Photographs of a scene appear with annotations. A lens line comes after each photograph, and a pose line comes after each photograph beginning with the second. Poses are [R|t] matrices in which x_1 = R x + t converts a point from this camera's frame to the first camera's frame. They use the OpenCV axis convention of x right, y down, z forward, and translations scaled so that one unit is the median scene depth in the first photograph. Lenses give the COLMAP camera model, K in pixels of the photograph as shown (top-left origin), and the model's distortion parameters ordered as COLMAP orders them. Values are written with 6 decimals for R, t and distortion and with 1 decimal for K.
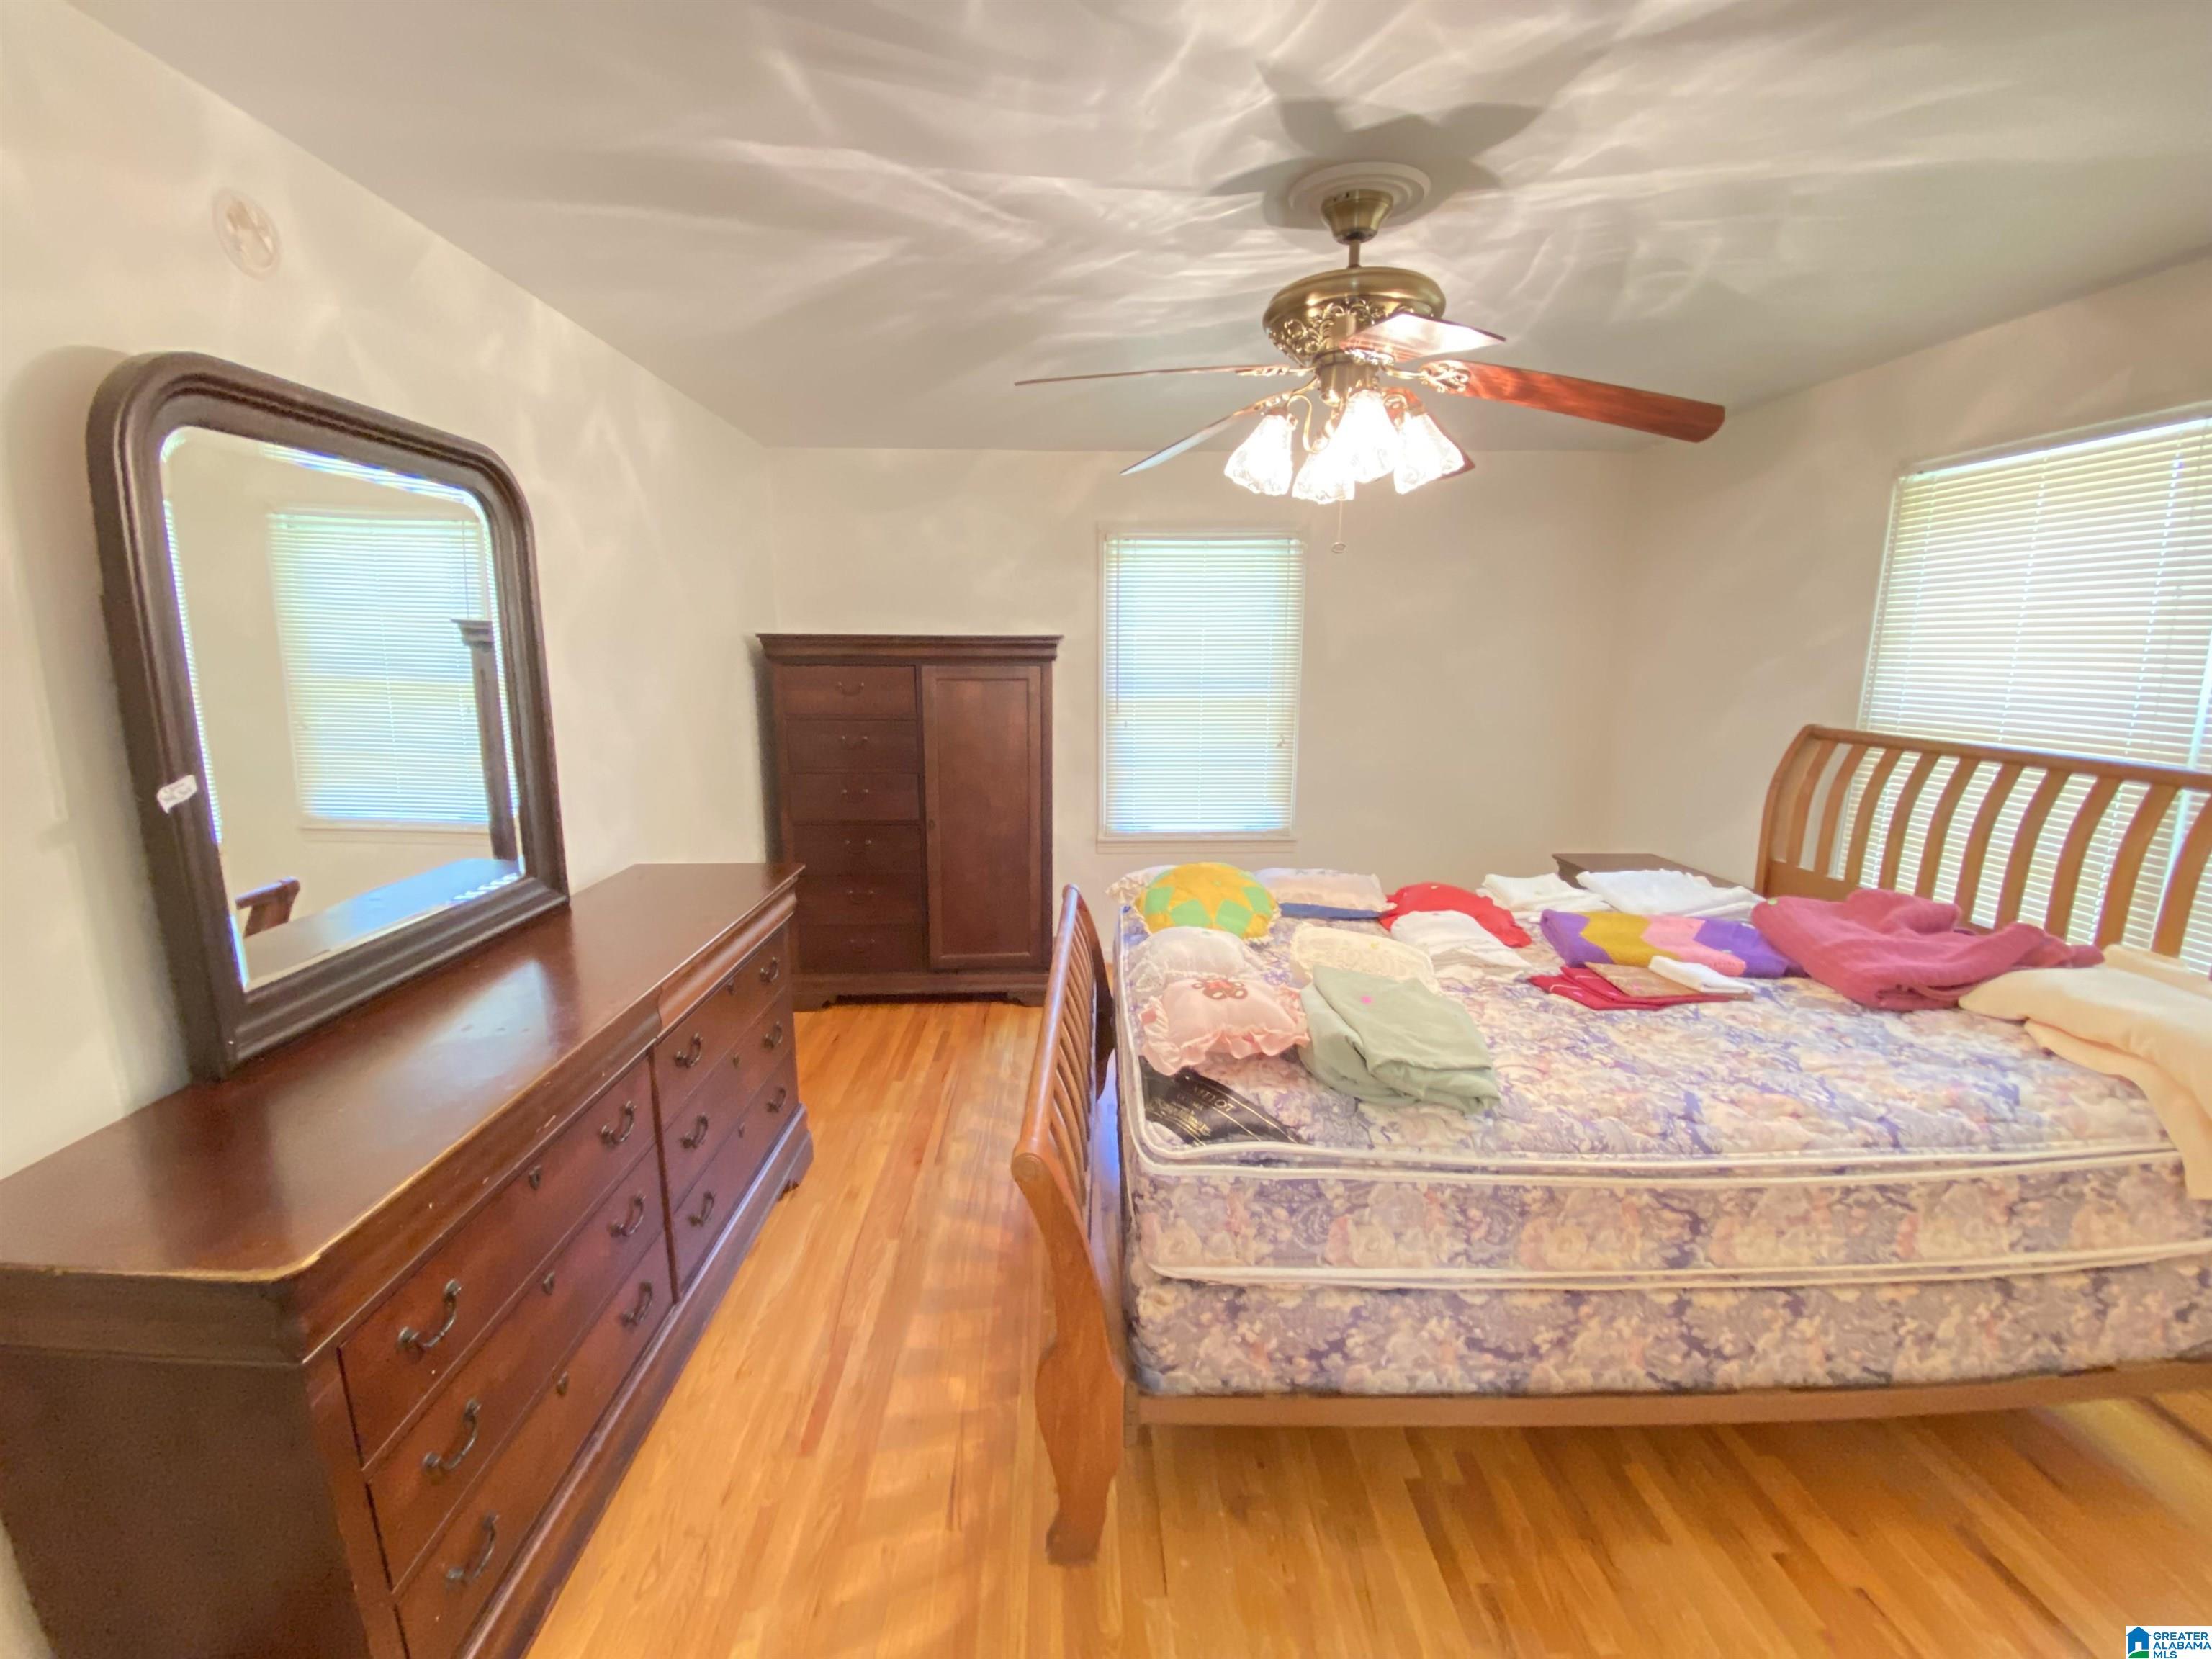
lens RADIAL K [[891.7, 0, 1100.1], [0, 891.7, 821.1], [0, 0, 1]] dist [0.001781, -0.013055]
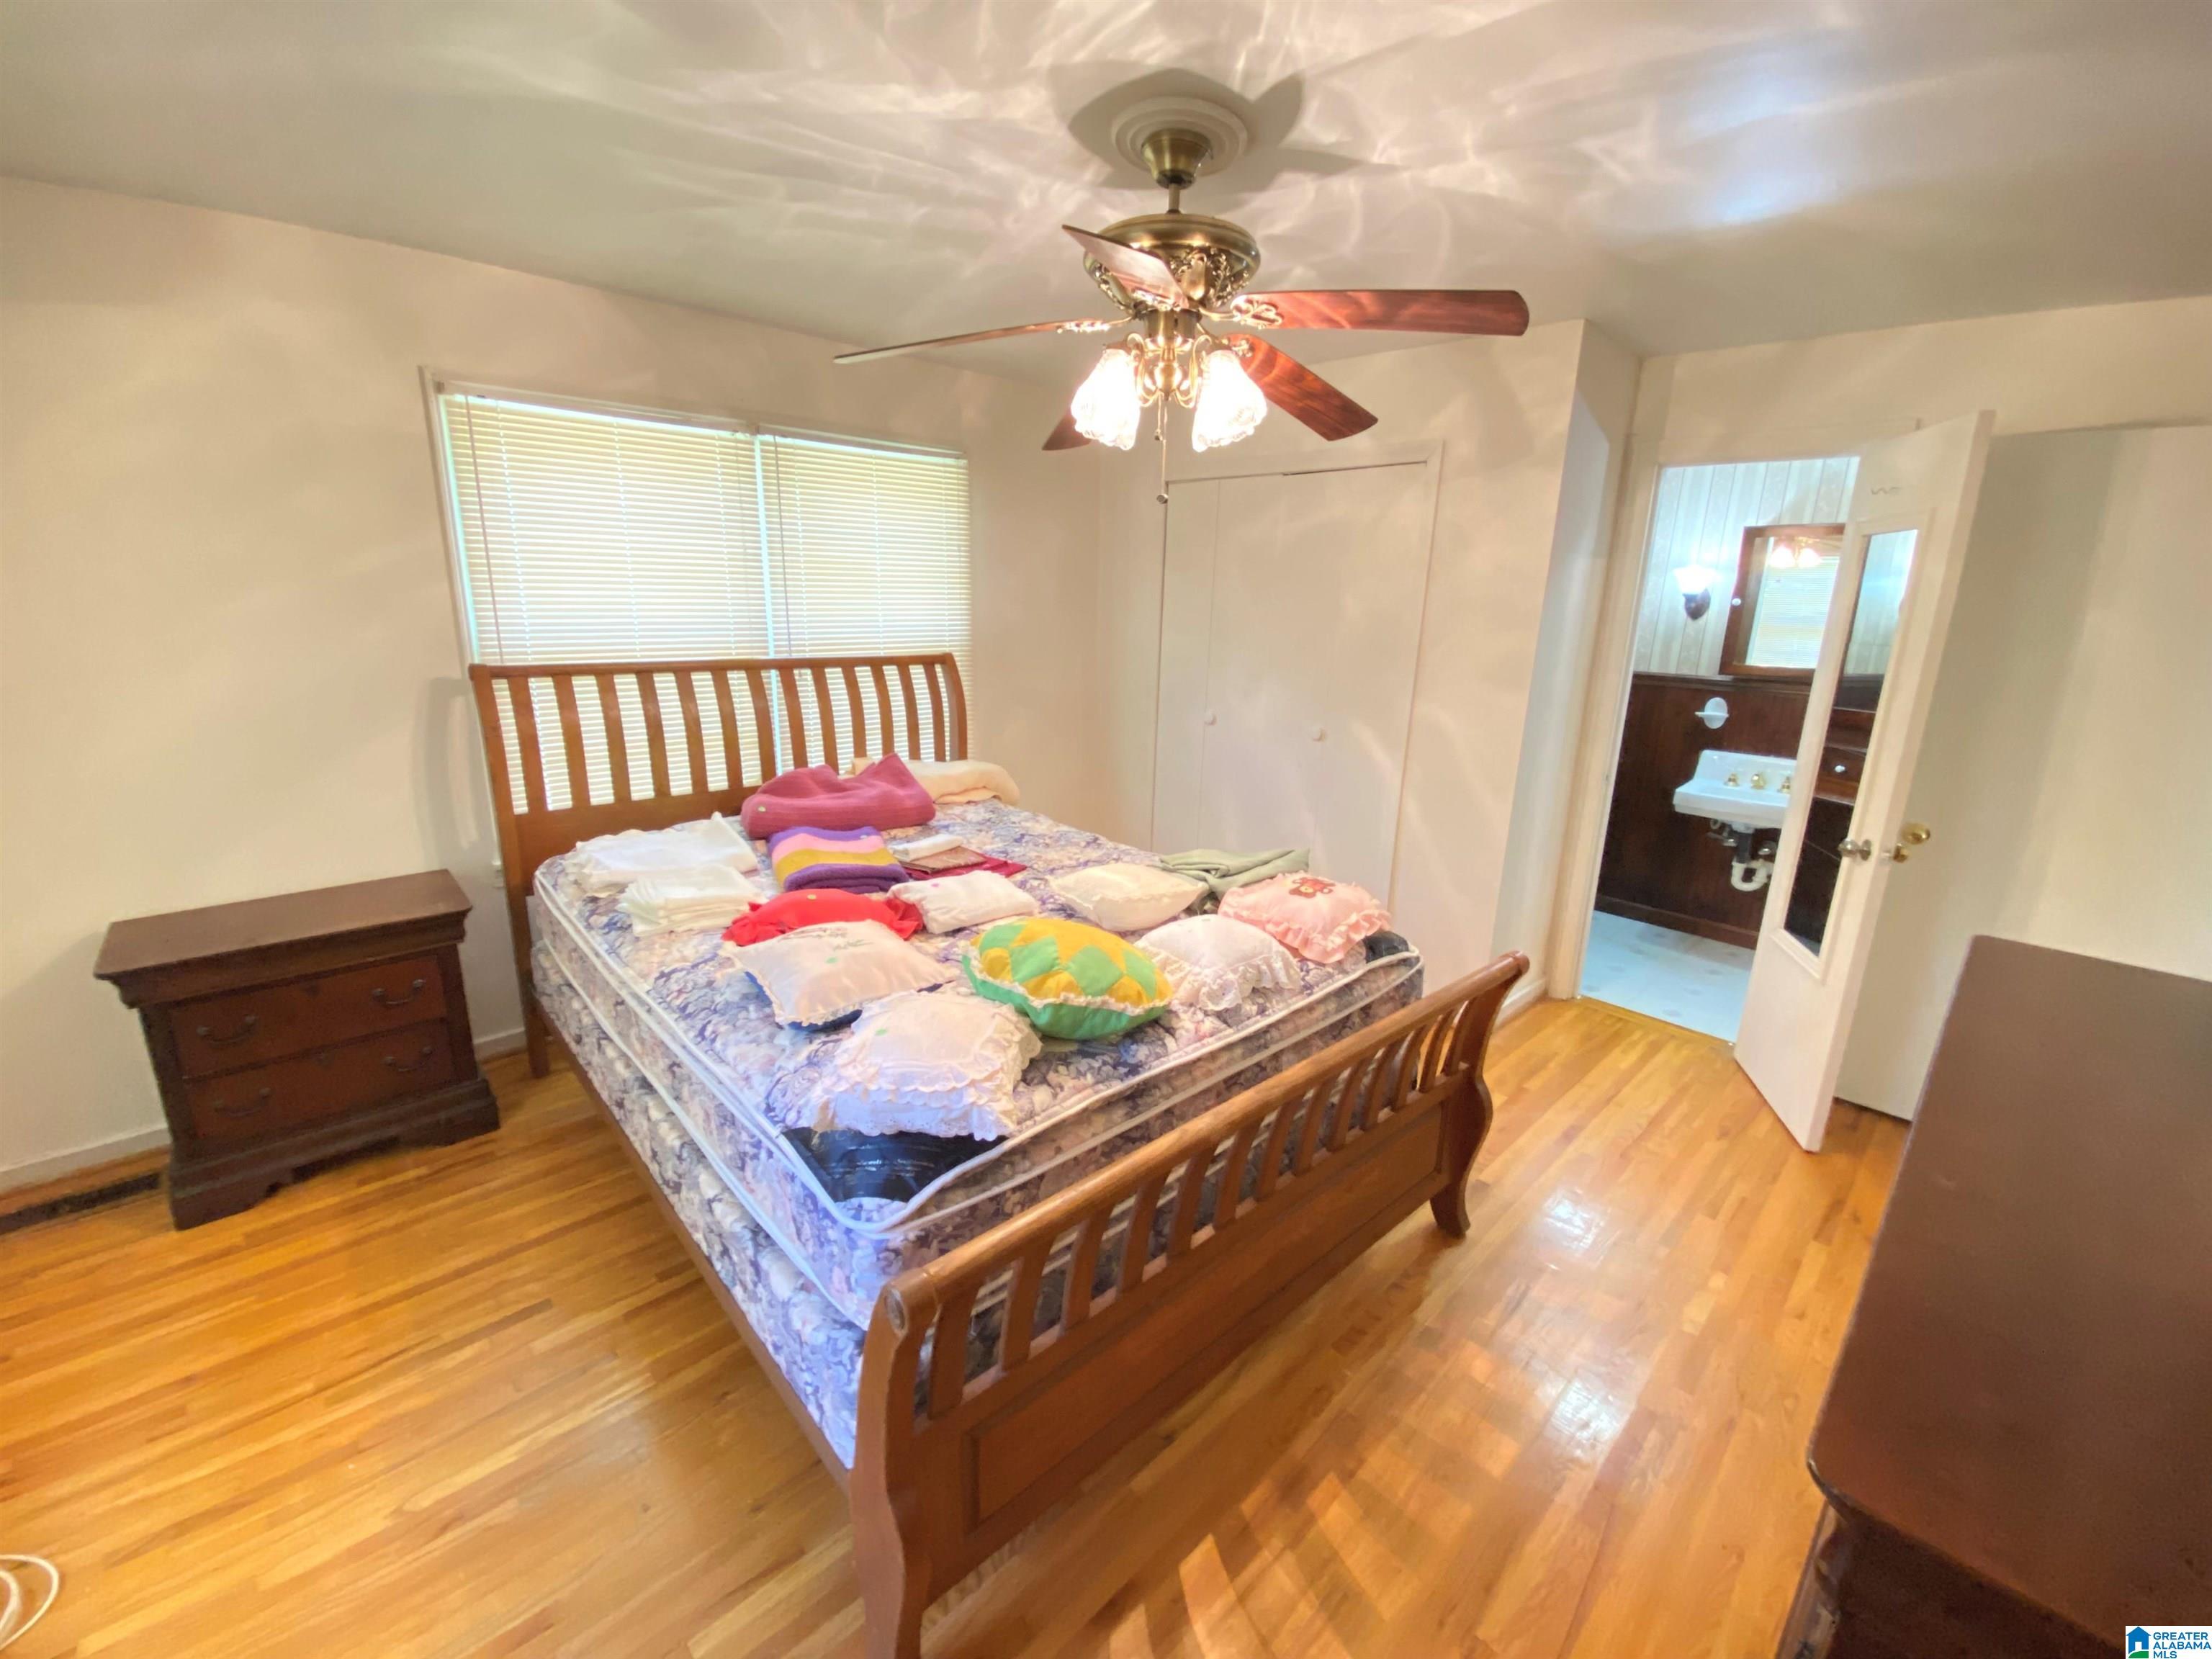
lens RADIAL K [[891.7, 0, 1100.1], [0, 891.7, 821.1], [0, 0, 1]] dist [0.001781, -0.013055]
pose [[-0.669519, -0.200784, 0.715144, -0.502184], [0.113305, 0.923901, 0.365471, -0.360585], [-0.734103, 0.325719, -0.595819, 1.850519]]
